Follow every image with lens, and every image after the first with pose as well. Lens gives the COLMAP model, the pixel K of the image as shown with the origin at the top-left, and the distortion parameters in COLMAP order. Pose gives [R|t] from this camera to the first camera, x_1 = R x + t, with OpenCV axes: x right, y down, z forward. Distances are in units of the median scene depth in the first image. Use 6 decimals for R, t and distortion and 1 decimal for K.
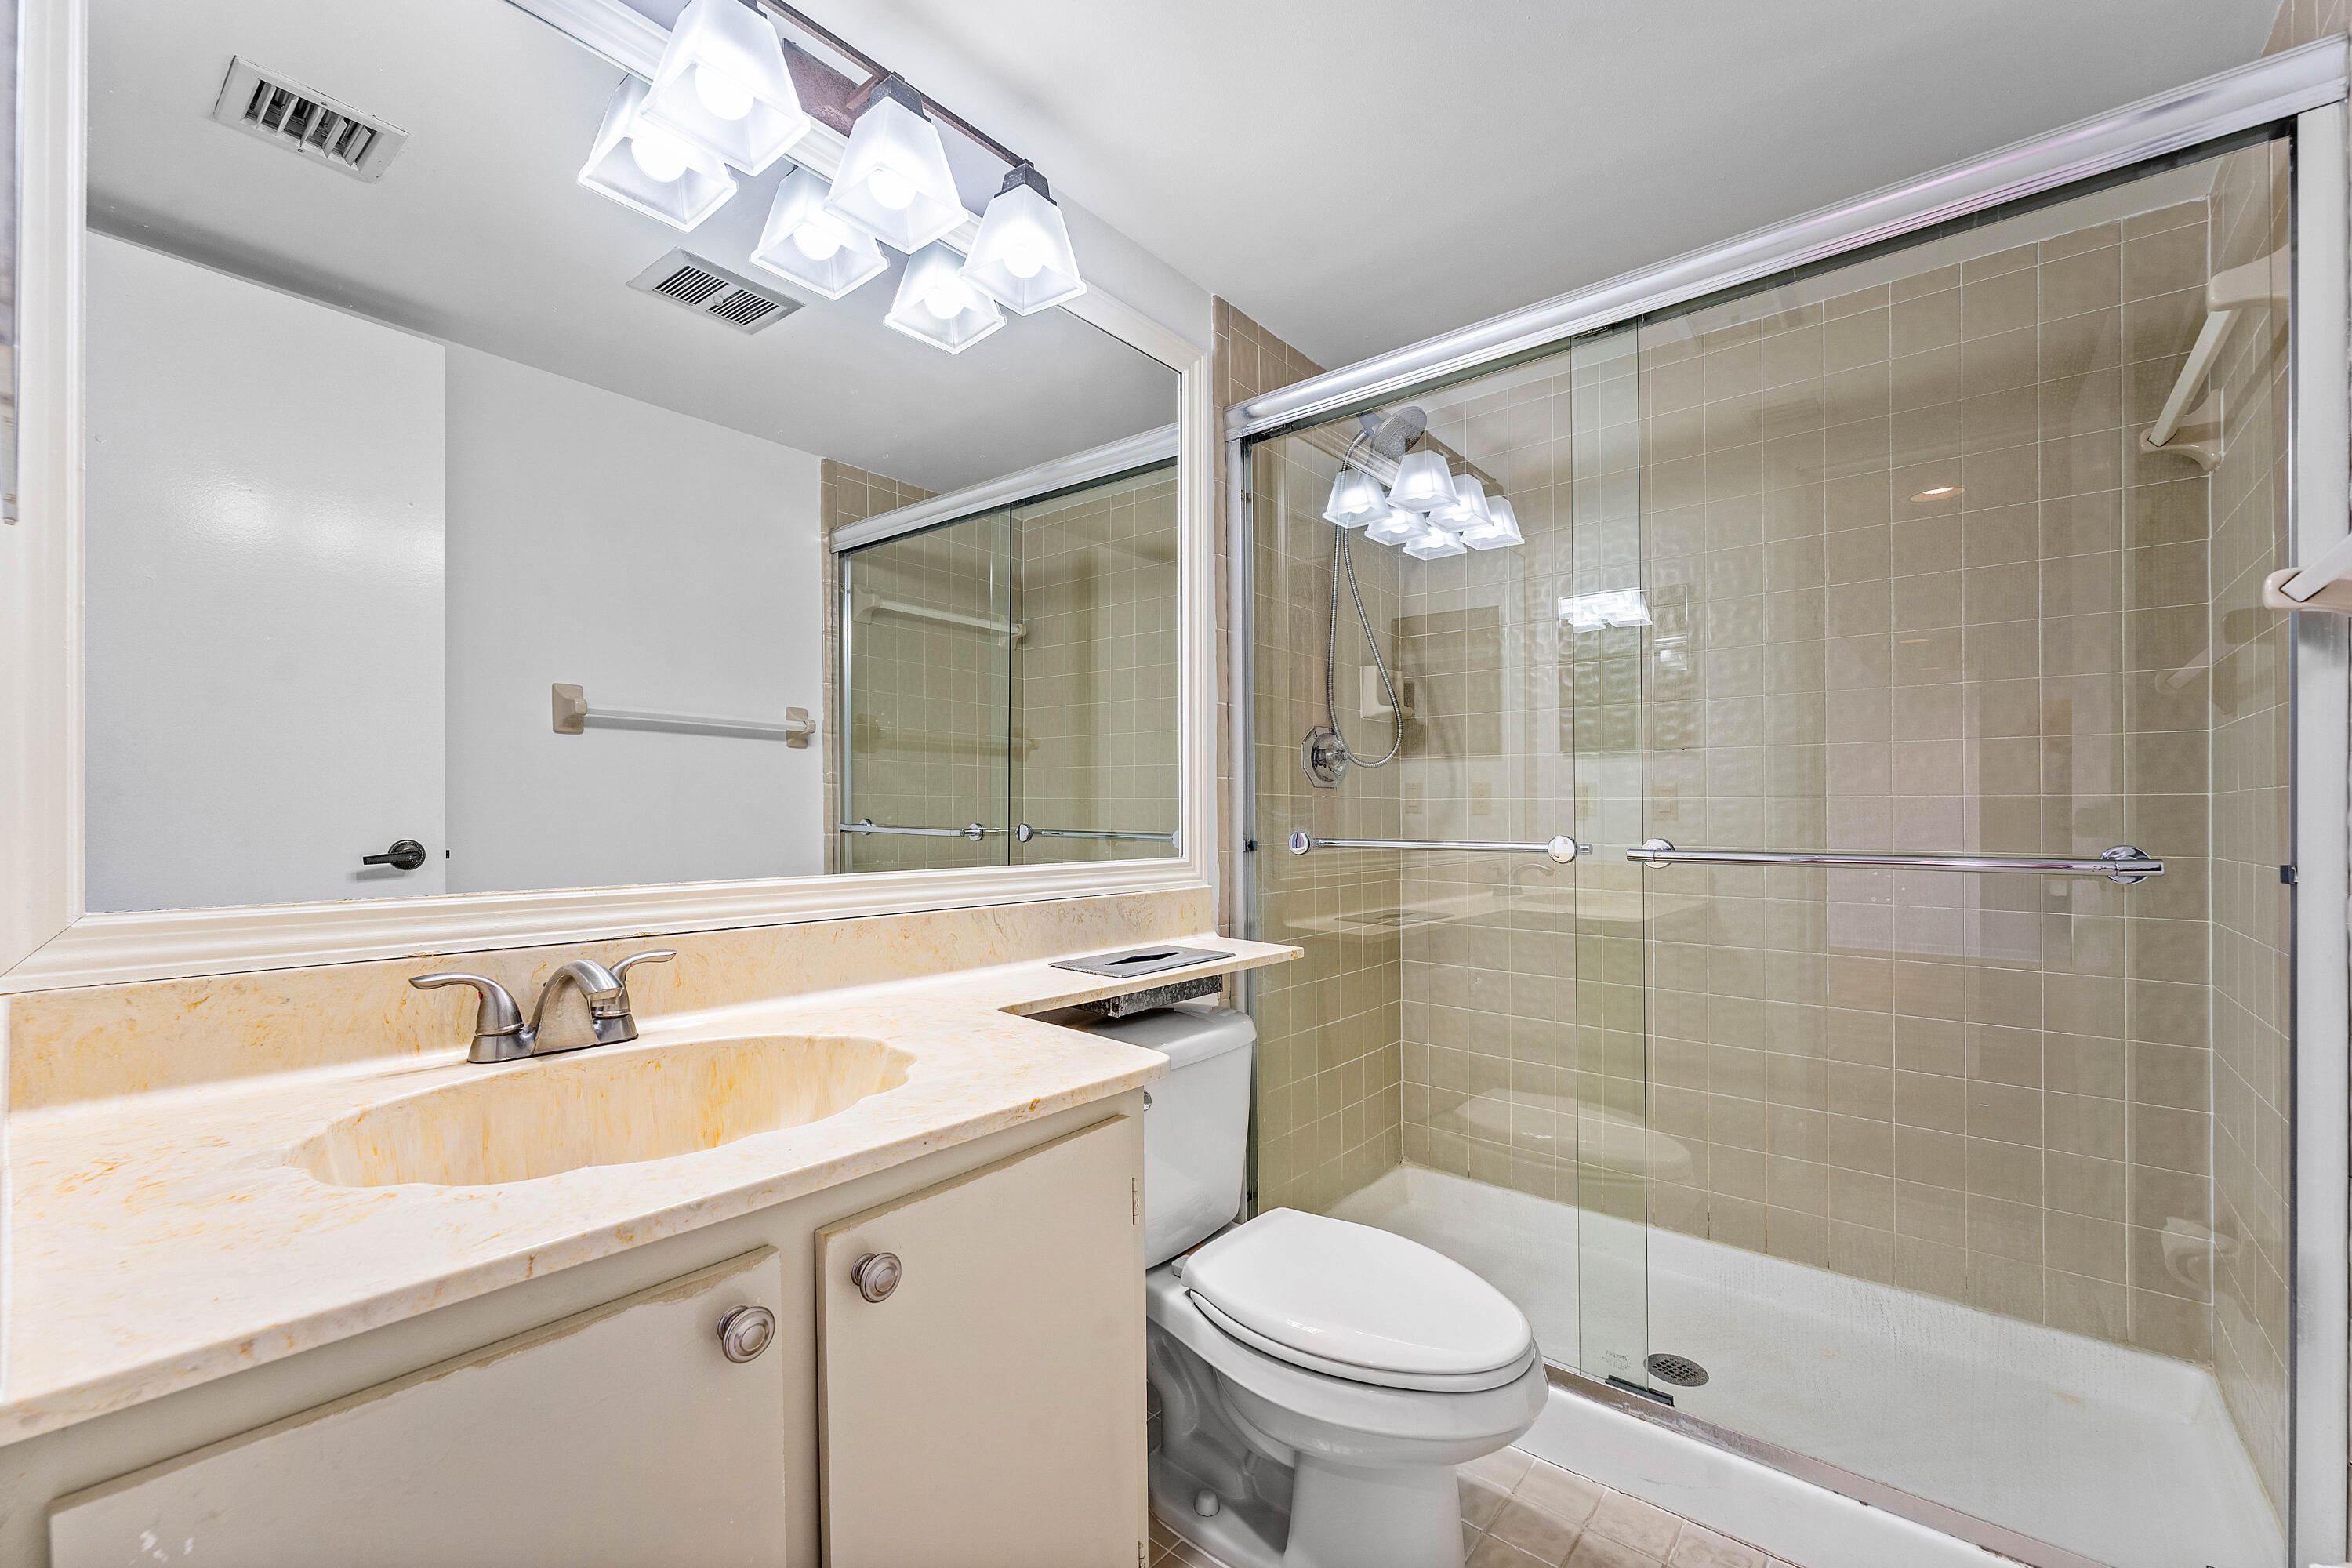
lens RADIAL K [[971.2, 0, 1171.1], [0, 971.2, 802.2], [0, 0, 1]] dist [-0.000385, -0.000261]
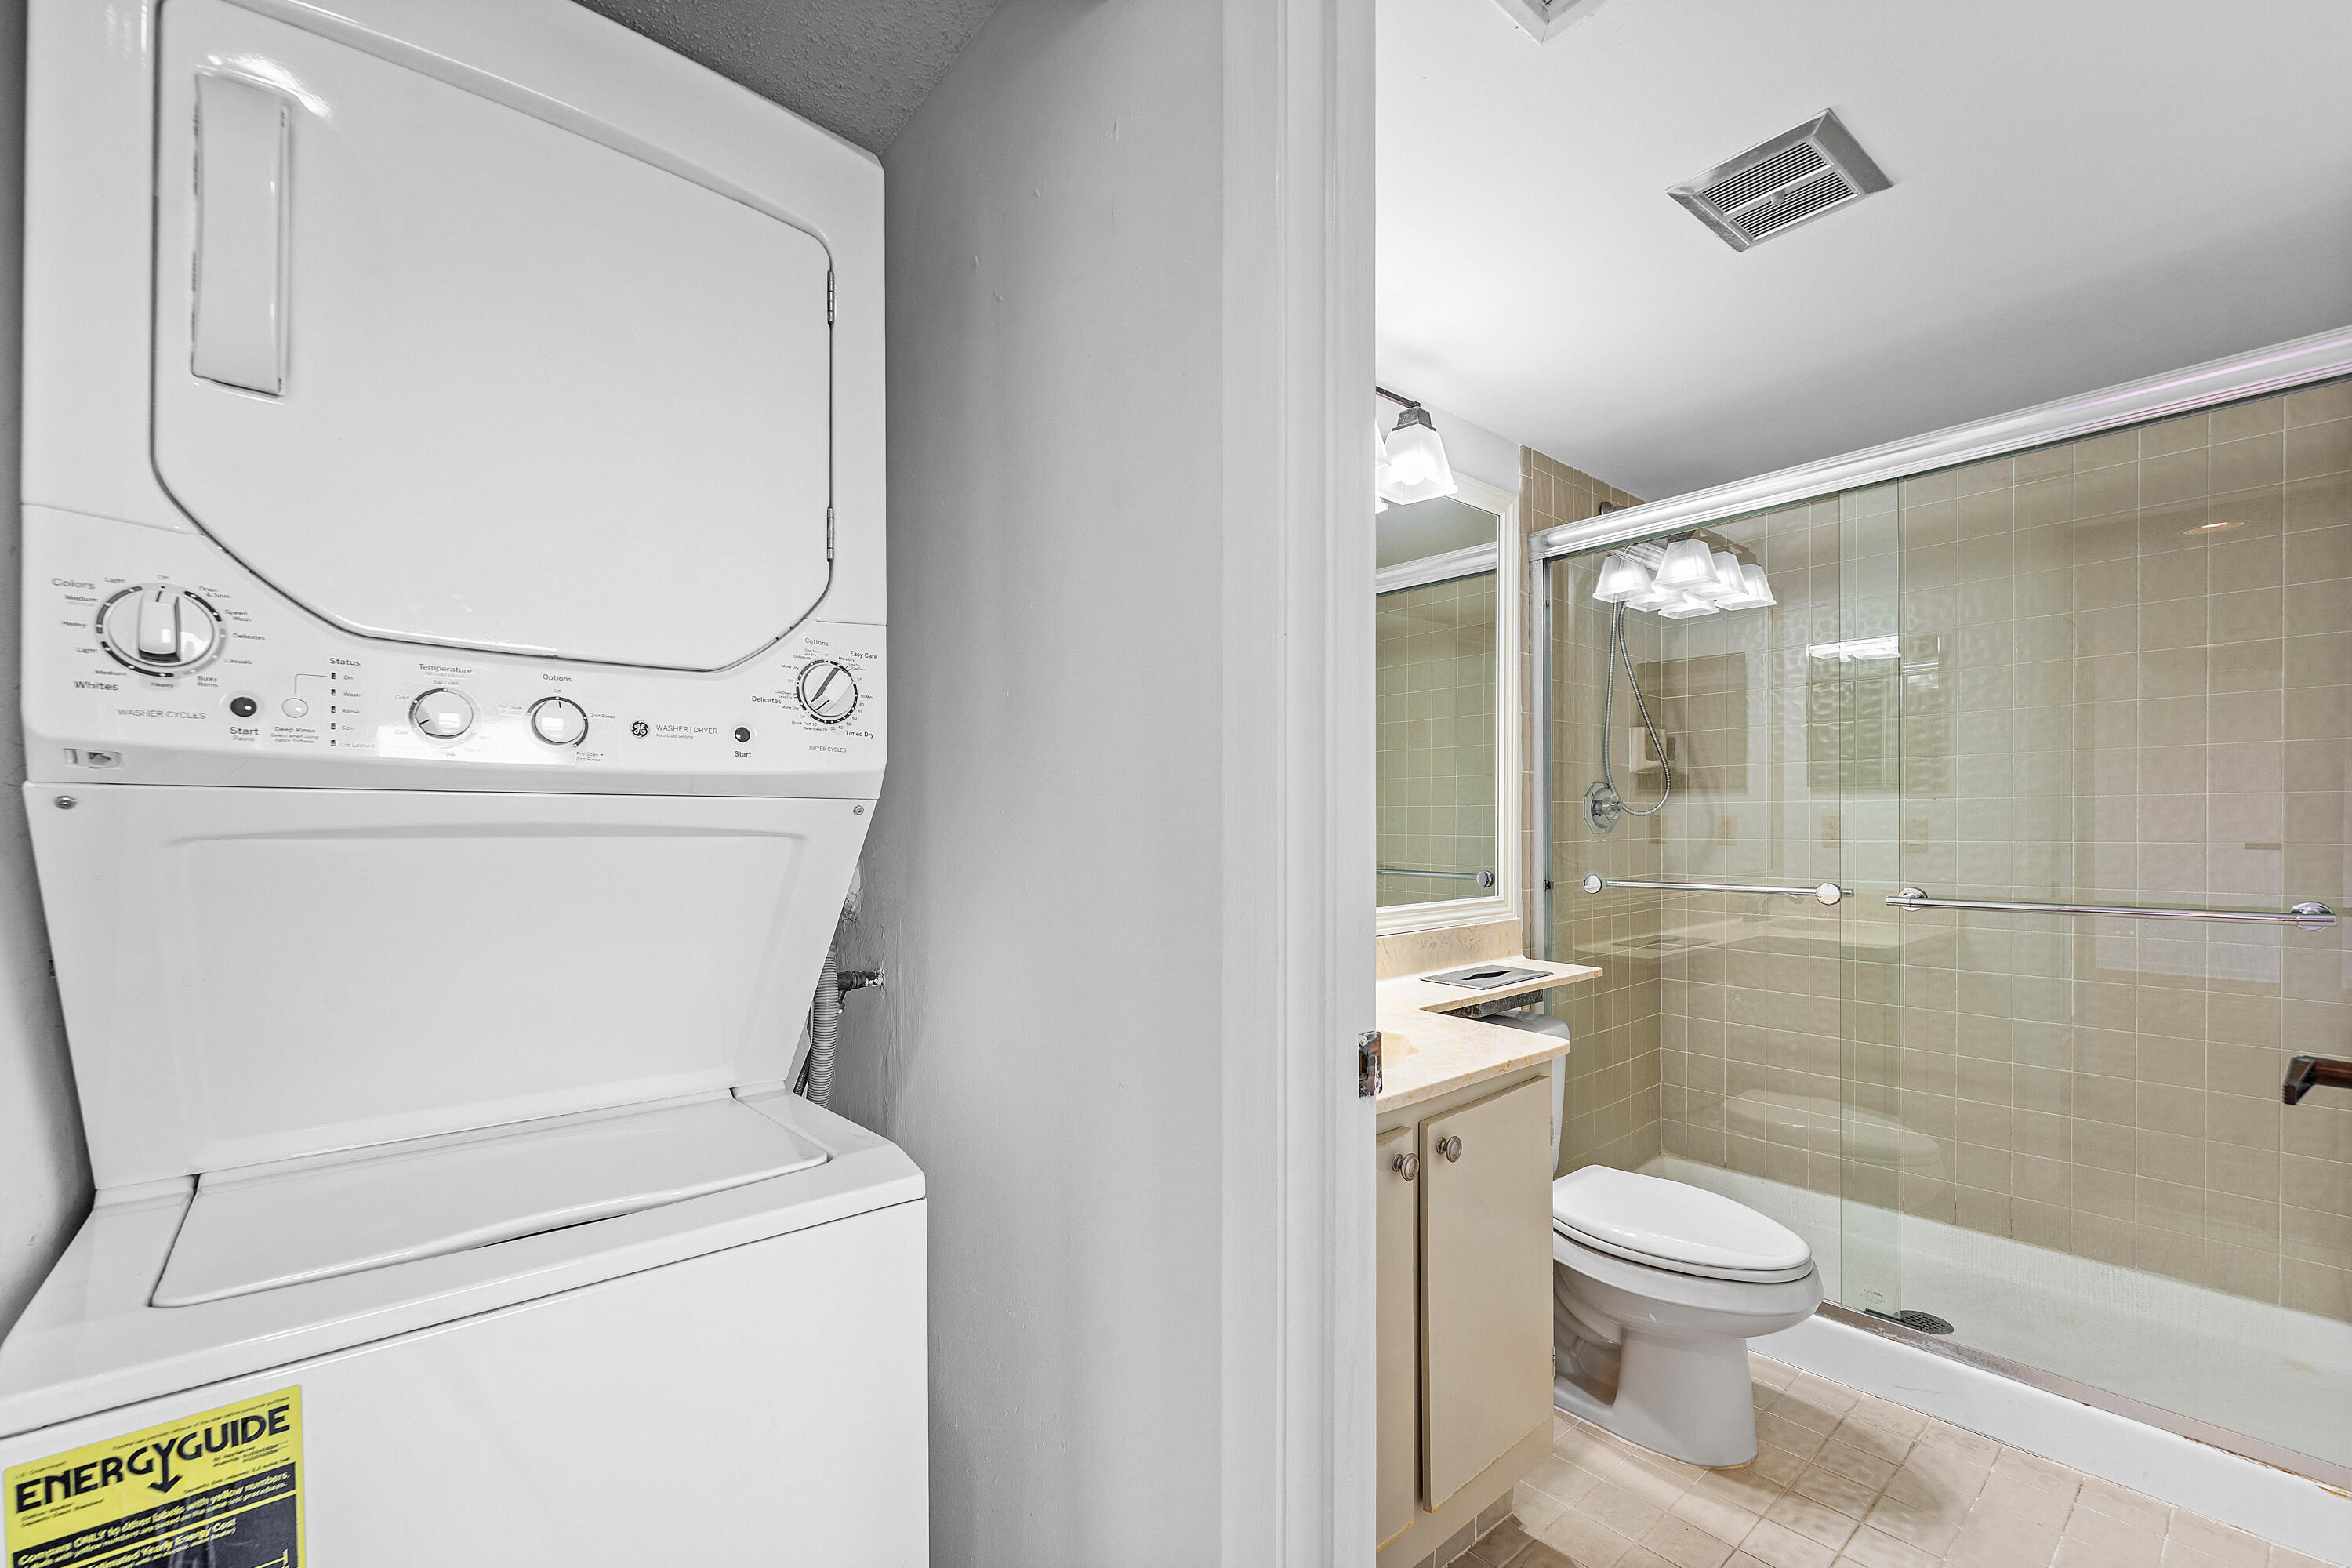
lens RADIAL K [[973.3, 0, 1202.0], [0, 973.3, 839.5], [0, 0, 1]] dist [-0.000798, 0.000513]
pose [[0.987526, -0.006767, -0.157312, -0.158936], [0.010949, 0.999609, 0.025730, -0.050450], [0.157076, -0.027131, 0.987214, -0.294851]]
